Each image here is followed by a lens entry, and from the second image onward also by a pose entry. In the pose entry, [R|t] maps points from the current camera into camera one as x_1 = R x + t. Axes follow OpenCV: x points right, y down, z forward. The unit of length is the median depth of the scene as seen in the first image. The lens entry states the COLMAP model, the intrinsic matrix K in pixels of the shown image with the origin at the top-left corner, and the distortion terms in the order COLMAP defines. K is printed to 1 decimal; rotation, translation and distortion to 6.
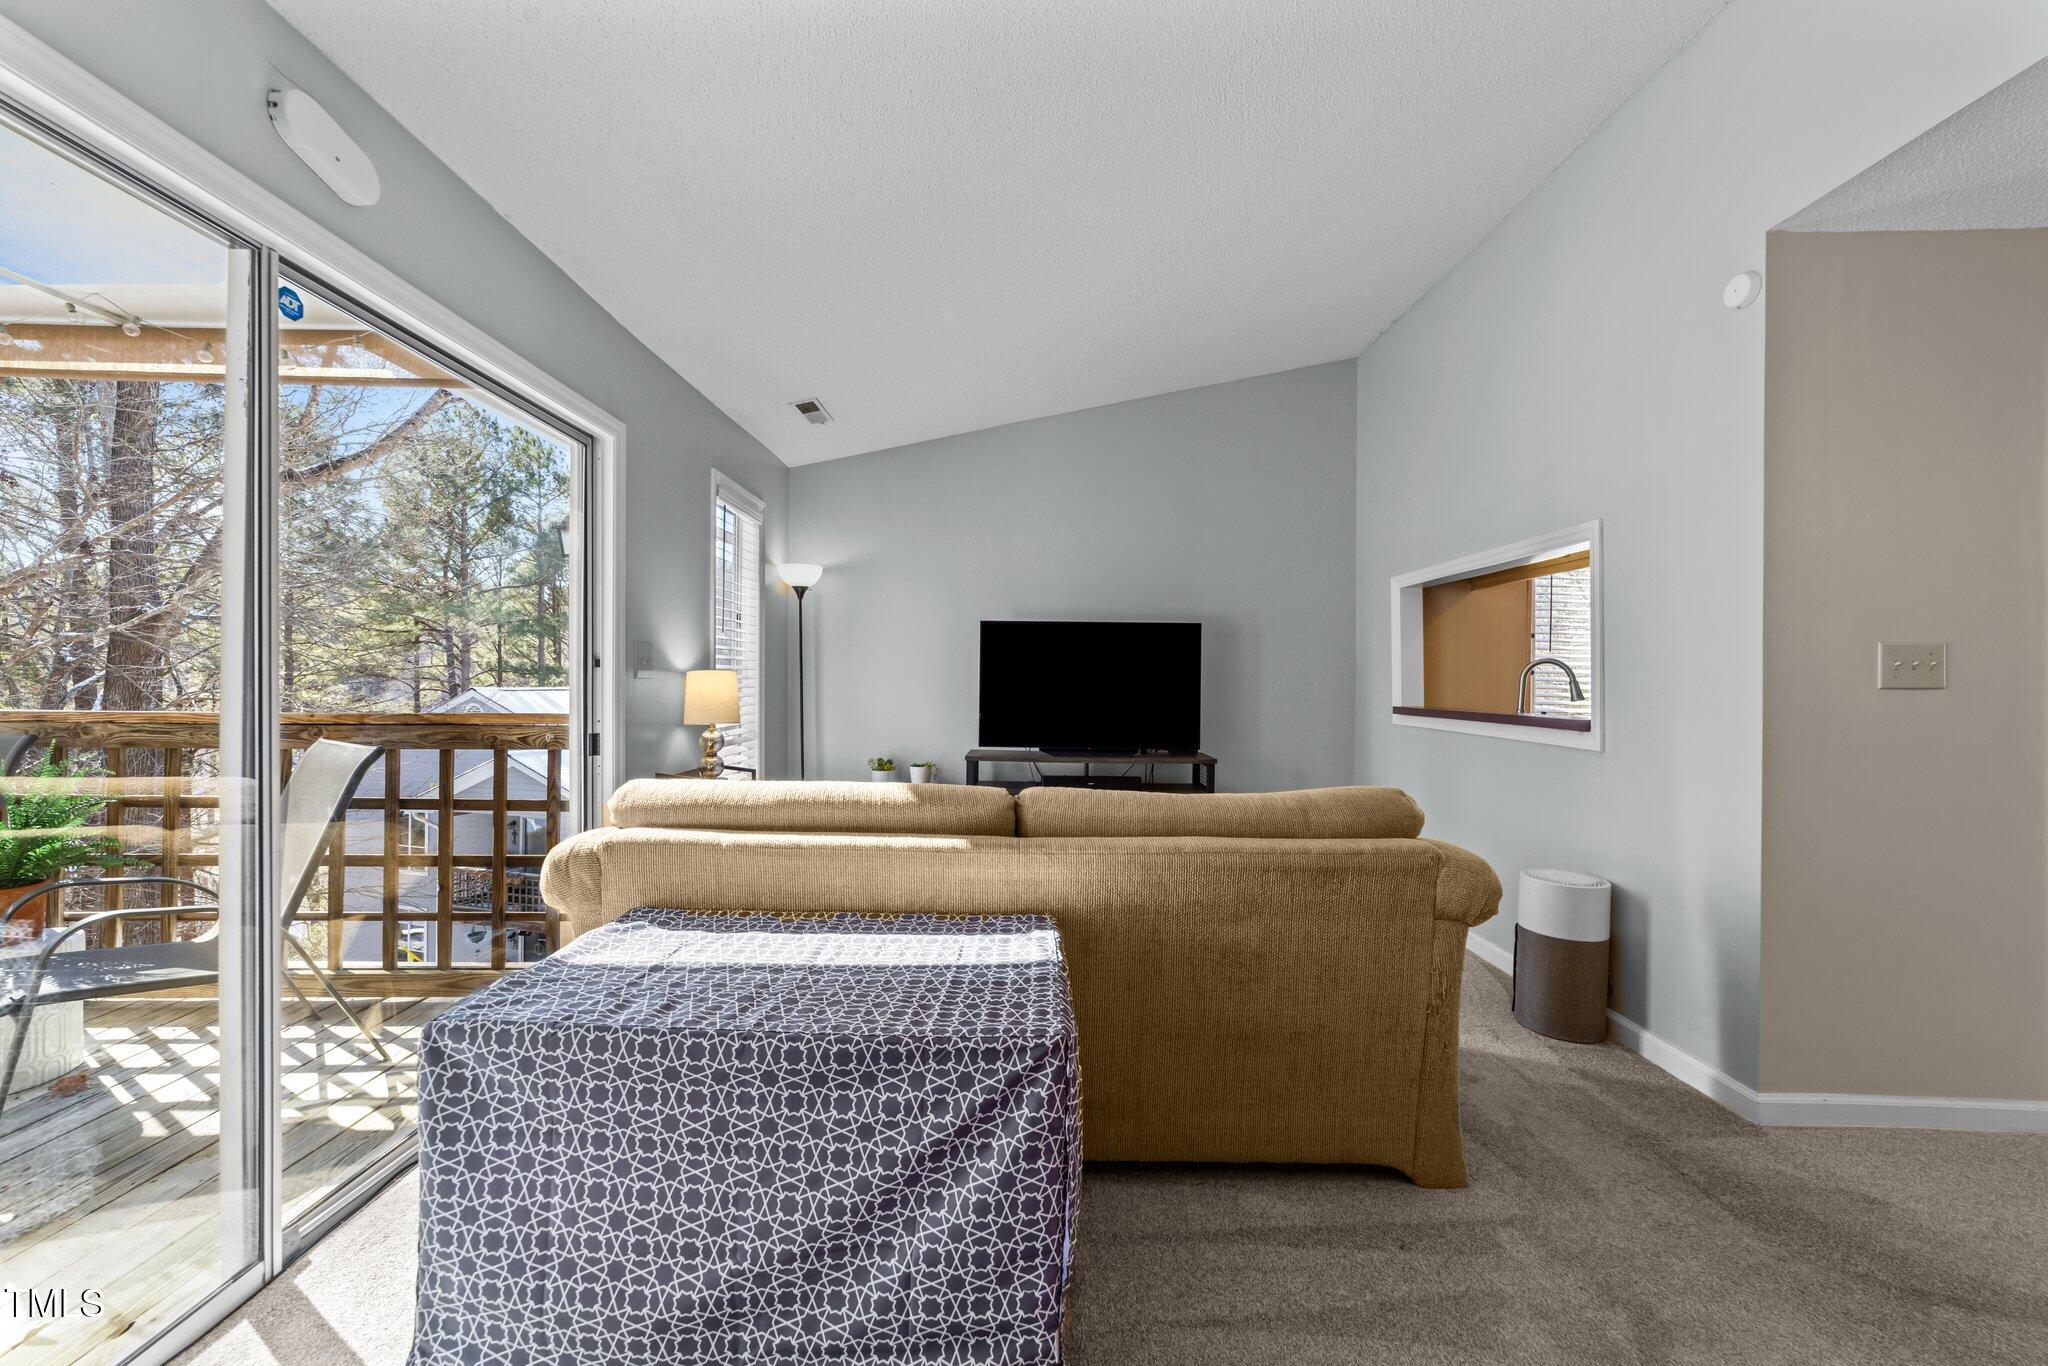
lens RADIAL K [[781.3, 0, 1020.0], [0, 781.3, 682.4], [0, 0, 1]] dist [-0.019276, 0.007574]
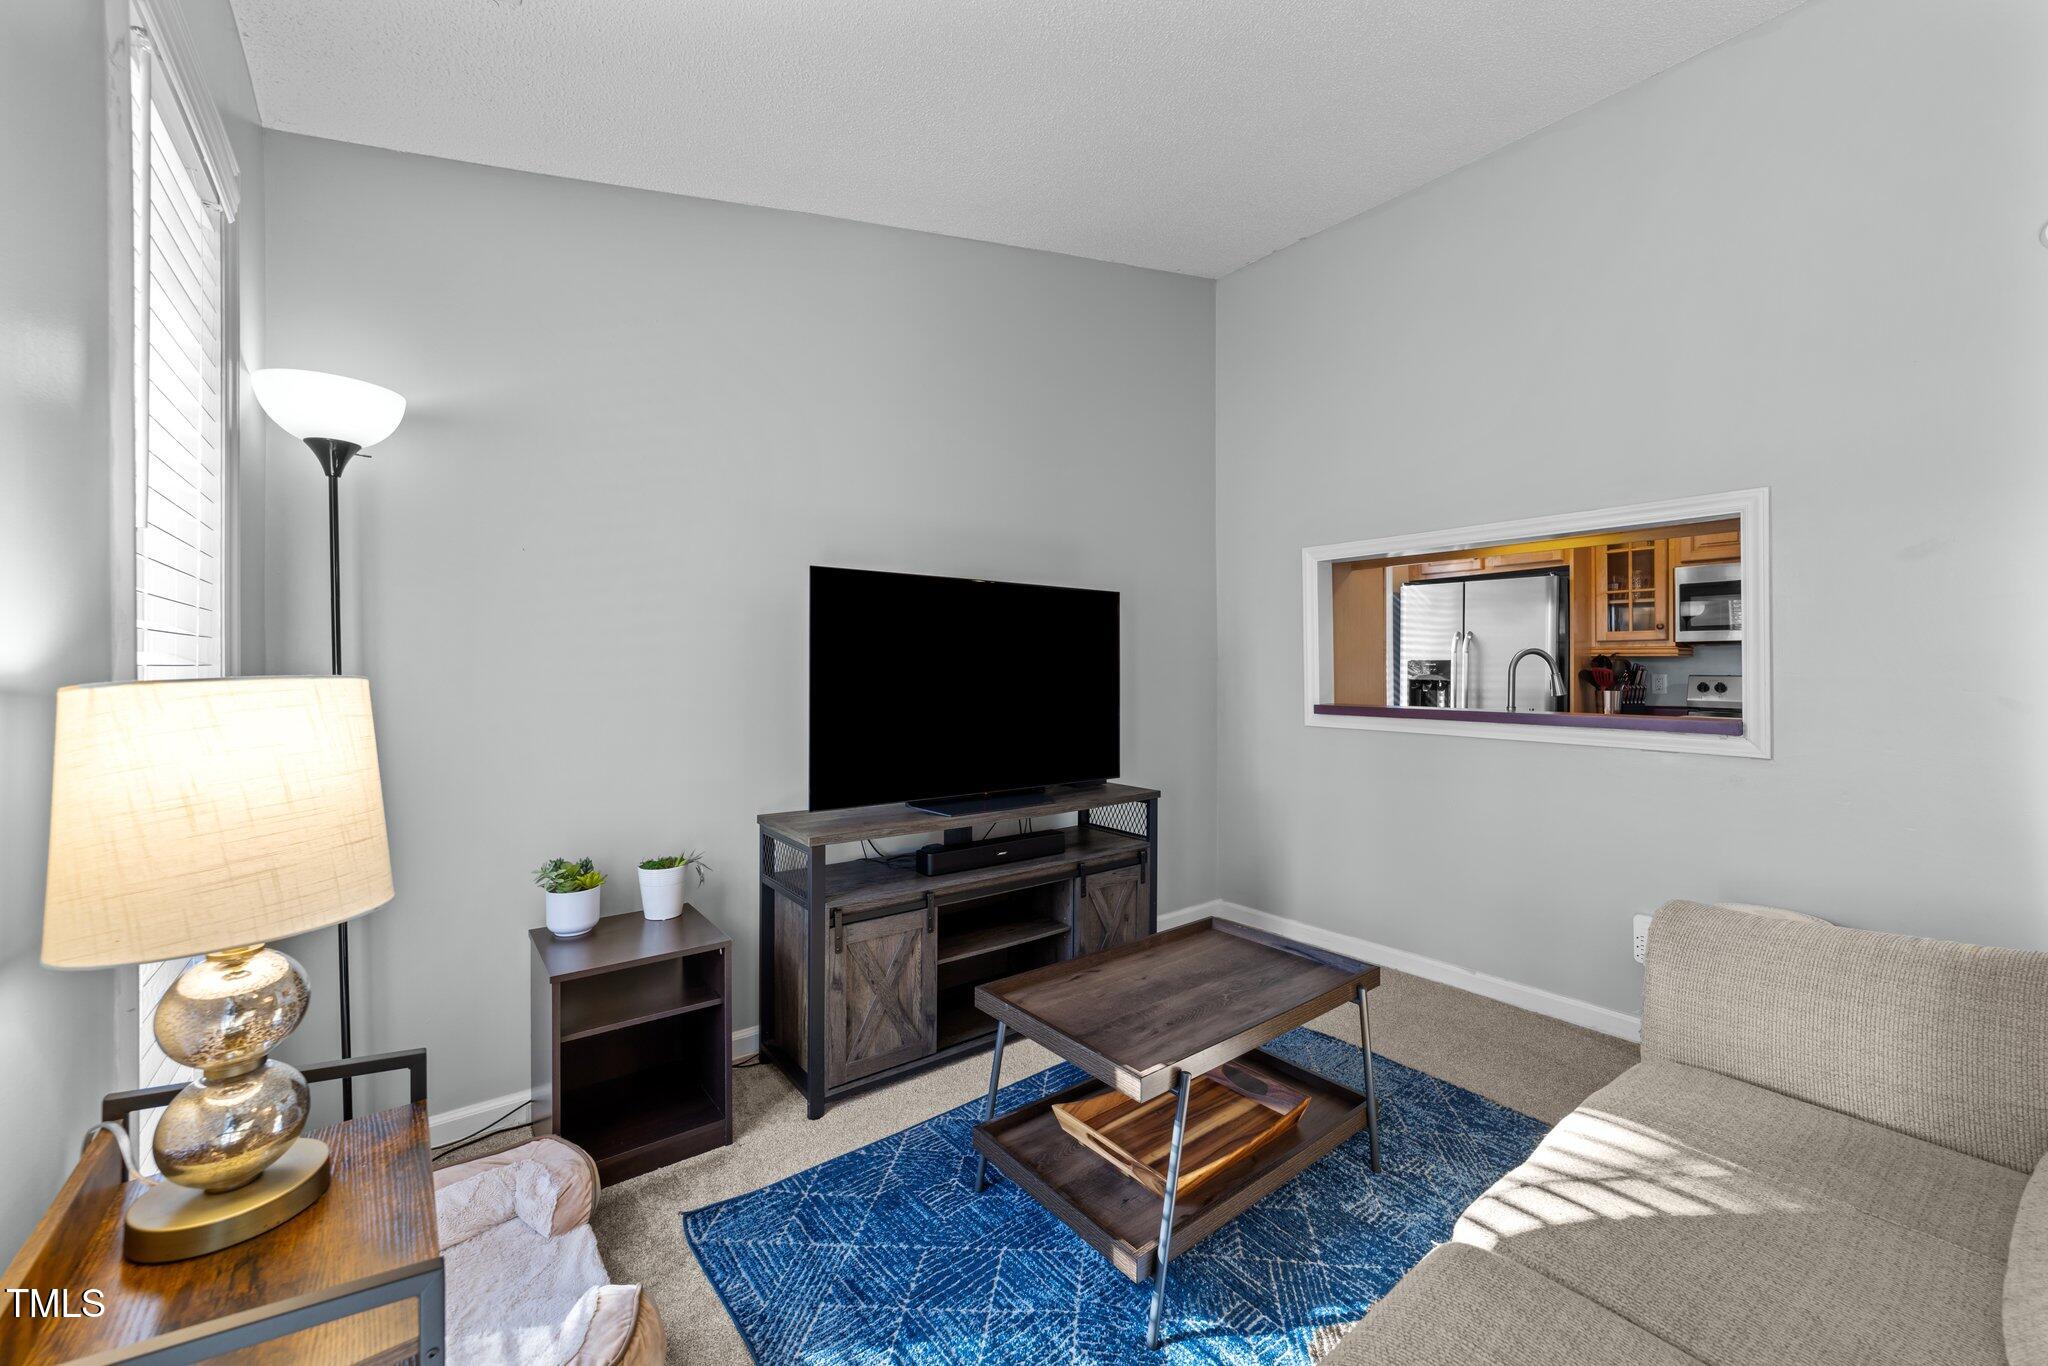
lens RADIAL K [[781.3, 0, 1020.0], [0, 781.3, 682.4], [0, 0, 1]] dist [-0.019276, 0.007574]
pose [[0.785337, -0.017840, 0.618811, -0.260165], [0.016364, 0.999834, 0.008056, -0.004690], [-0.618852, 0.003799, 0.785499, 0.517589]]
